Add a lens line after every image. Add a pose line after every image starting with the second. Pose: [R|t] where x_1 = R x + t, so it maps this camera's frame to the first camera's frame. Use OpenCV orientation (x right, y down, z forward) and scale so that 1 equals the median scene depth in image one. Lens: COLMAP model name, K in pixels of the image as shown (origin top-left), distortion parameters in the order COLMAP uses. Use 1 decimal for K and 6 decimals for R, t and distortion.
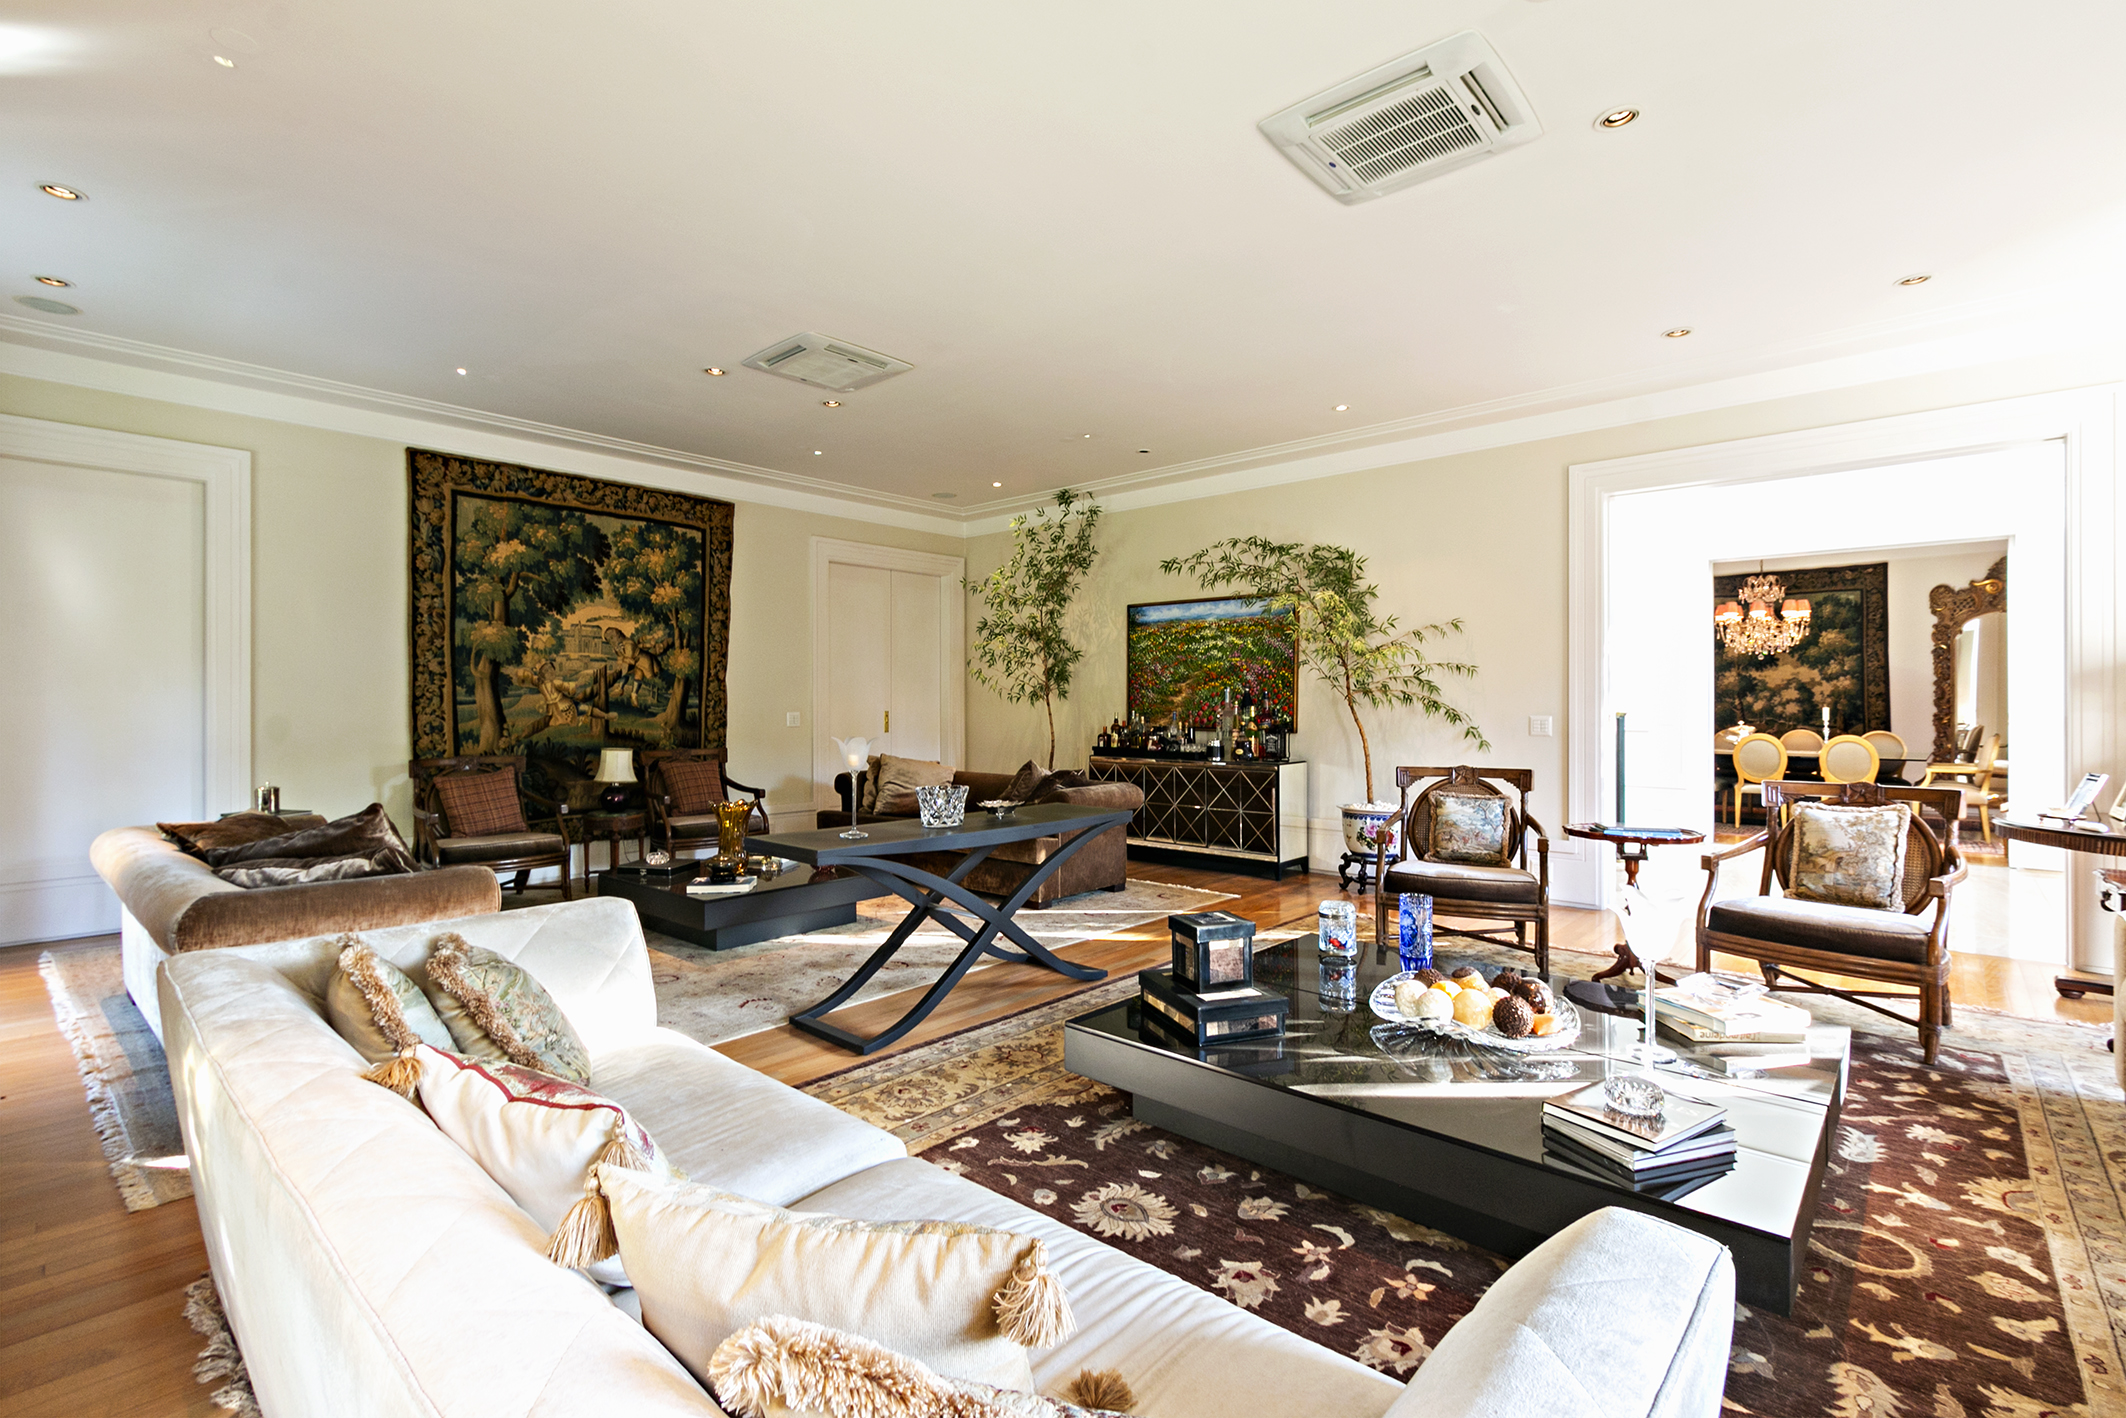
lens RADIAL K [[969.4, 0, 1050.0], [0, 969.4, 707.1], [0, 0, 1]] dist [0.005423, -0.000353]
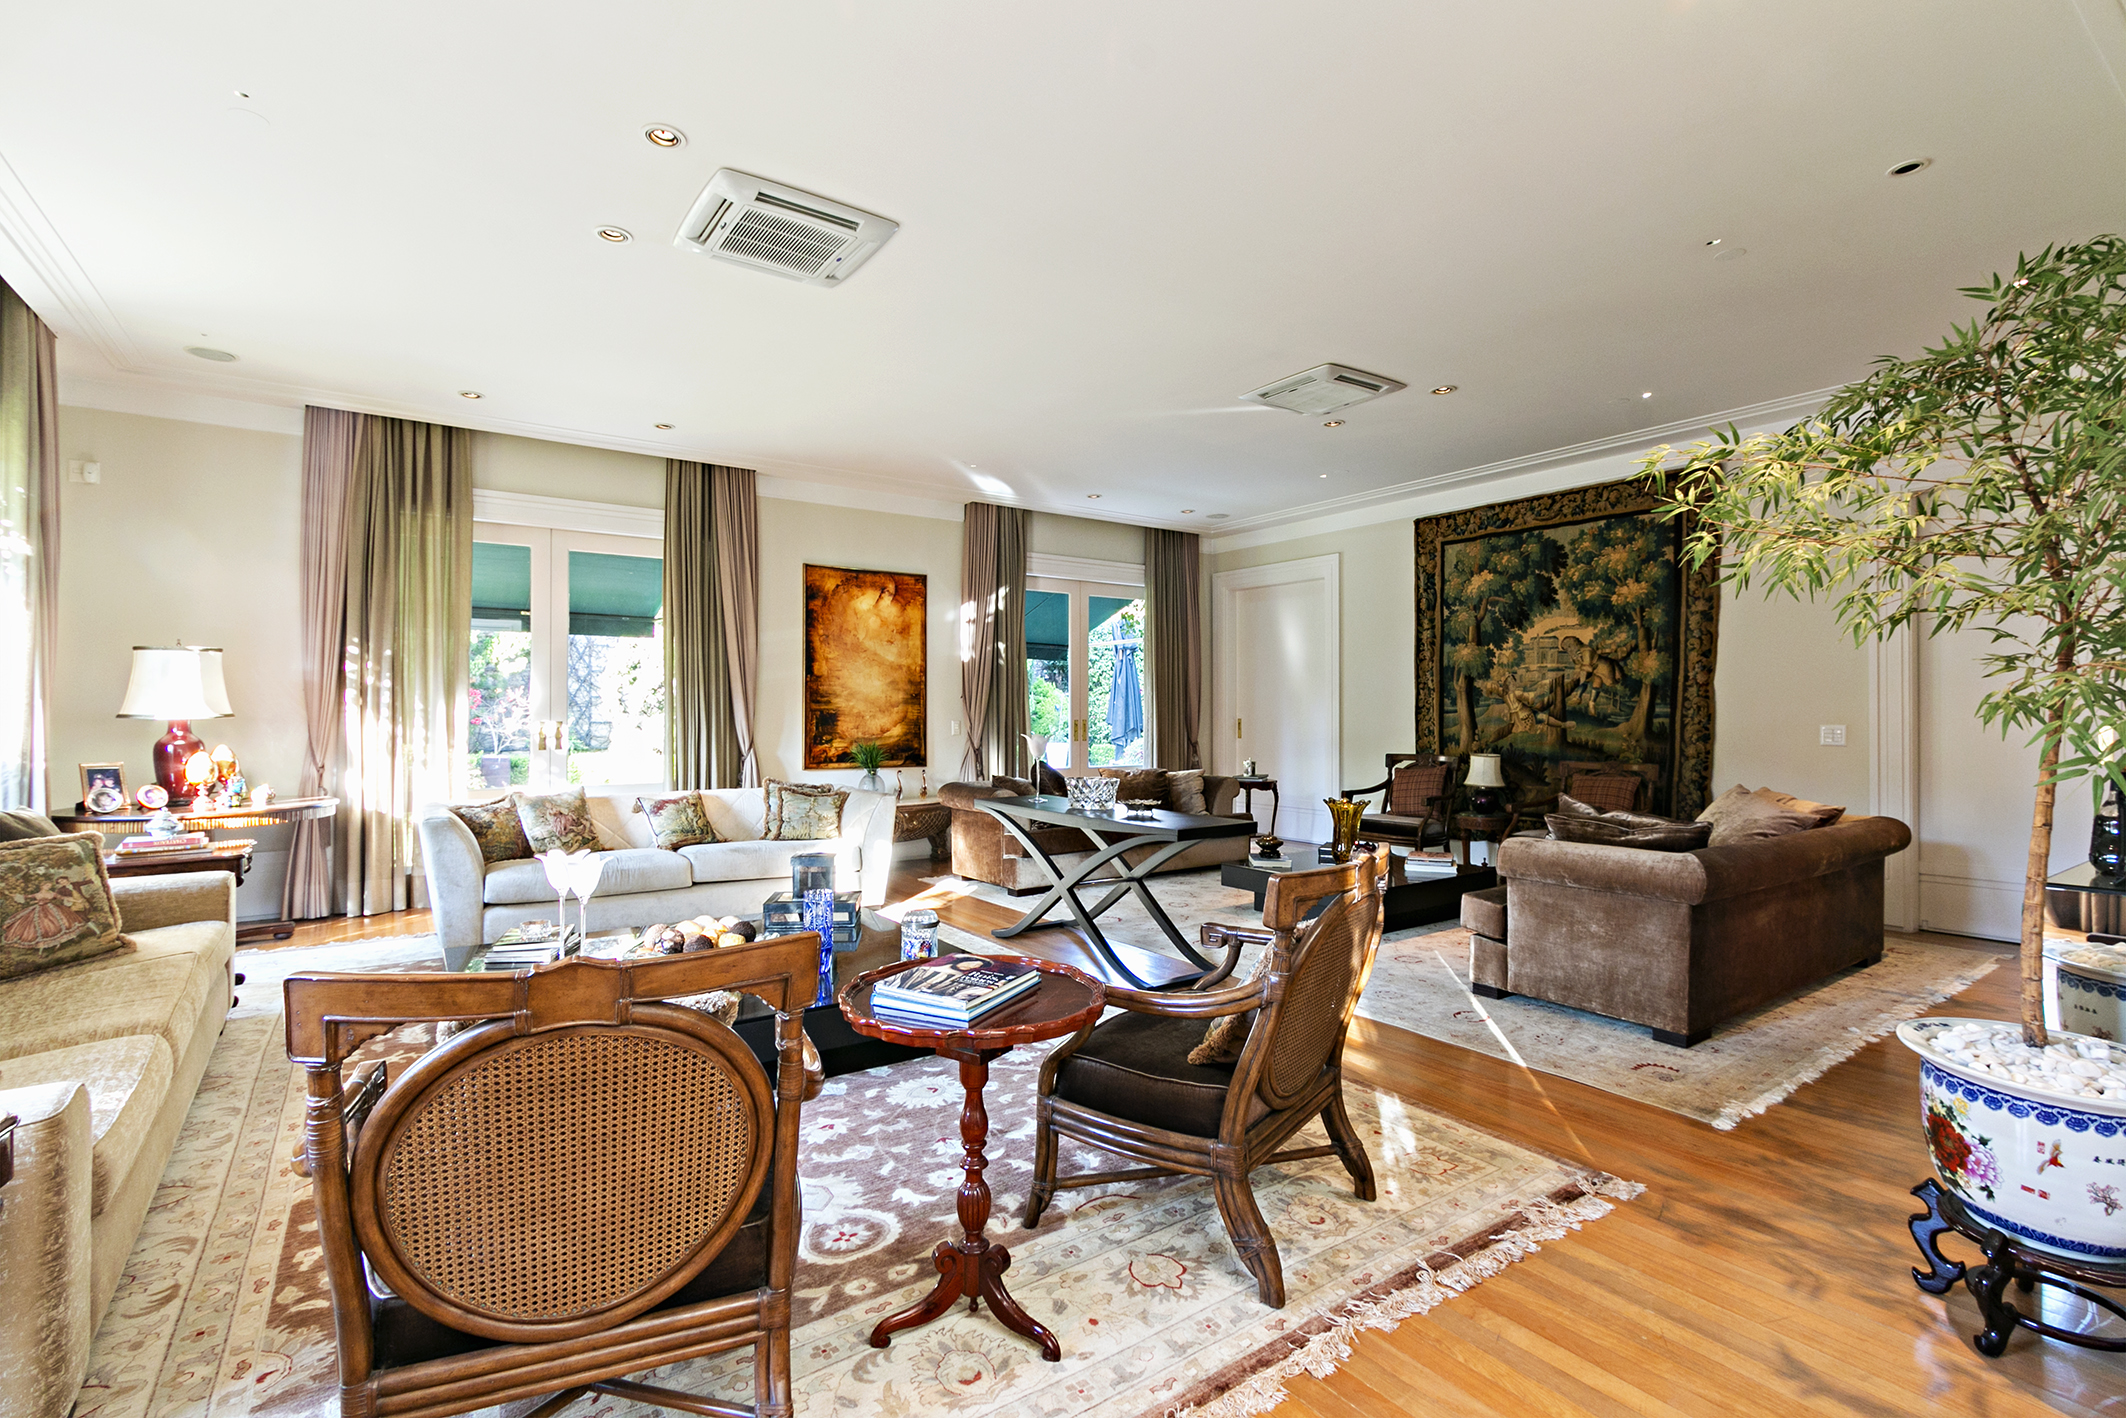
lens RADIAL K [[969.4, 0, 1045.7], [0, 969.4, 704.5], [0, 0, 1]] dist [0.005423, -0.000353]
pose [[-0.229926, -0.007705, -0.973178, 0.667879], [-0.003612, 0.999969, -0.007064, -0.002900], [0.973202, 0.001891, -0.229946, 0.732964]]
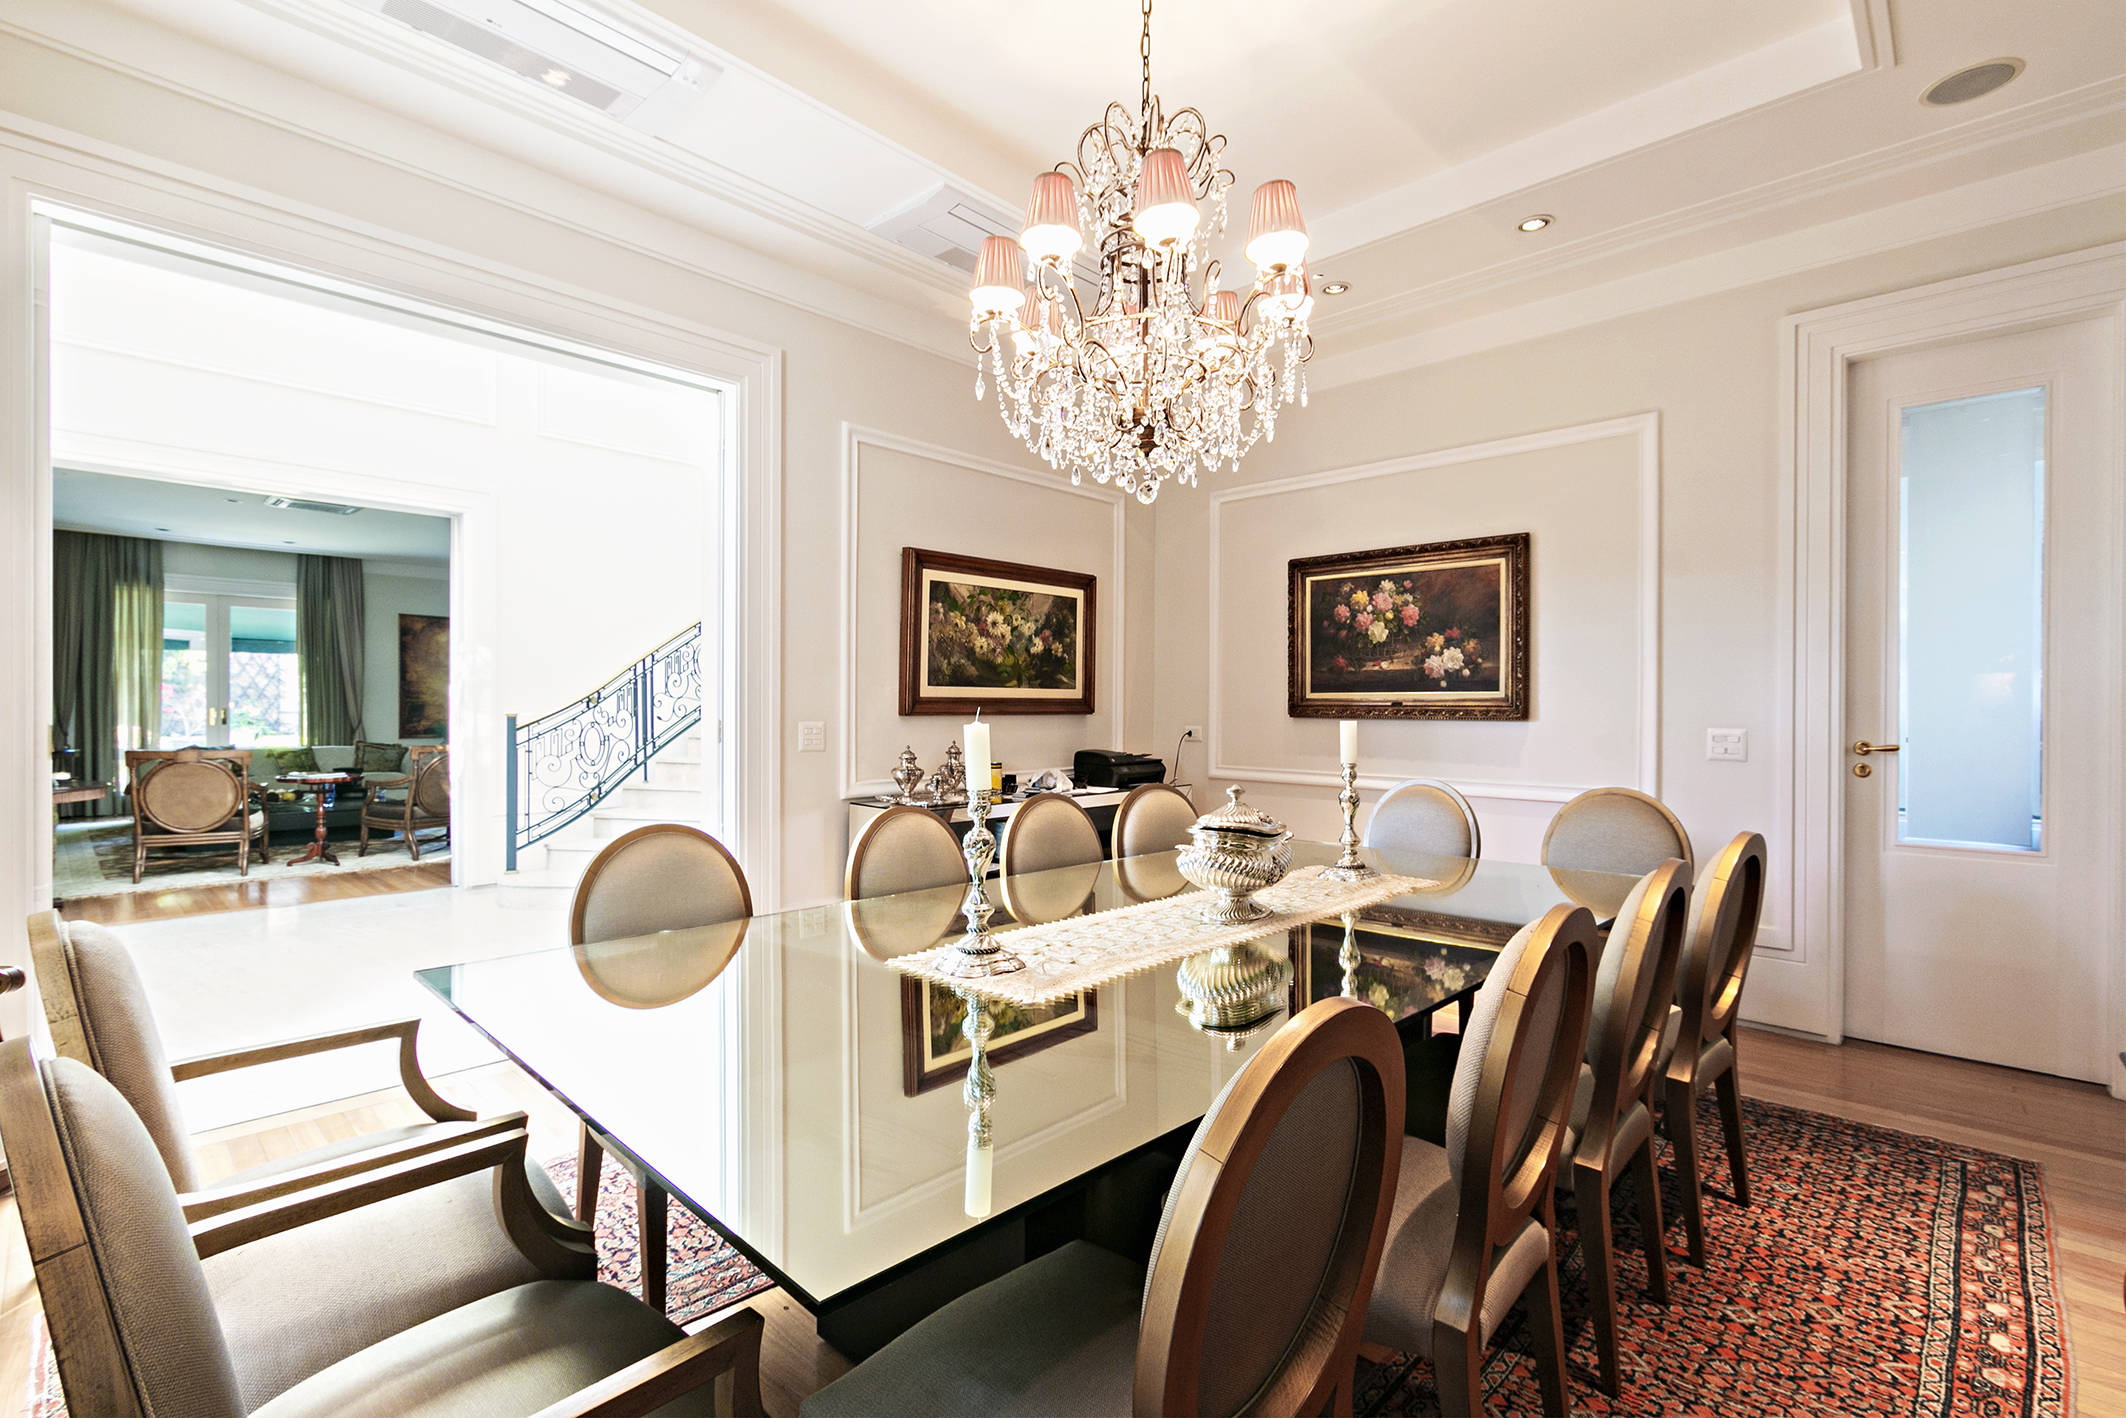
lens RADIAL K [[969.4, 0, 1060.5], [0, 969.4, 714.5], [0, 0, 1]] dist [0.005423, -0.000353]
pose [[-0.022207, 0.007601, -0.999725, 1.083992], [-0.007084, 0.999945, 0.007760, -0.003050], [0.999728, 0.007254, -0.022152, 1.133440]]
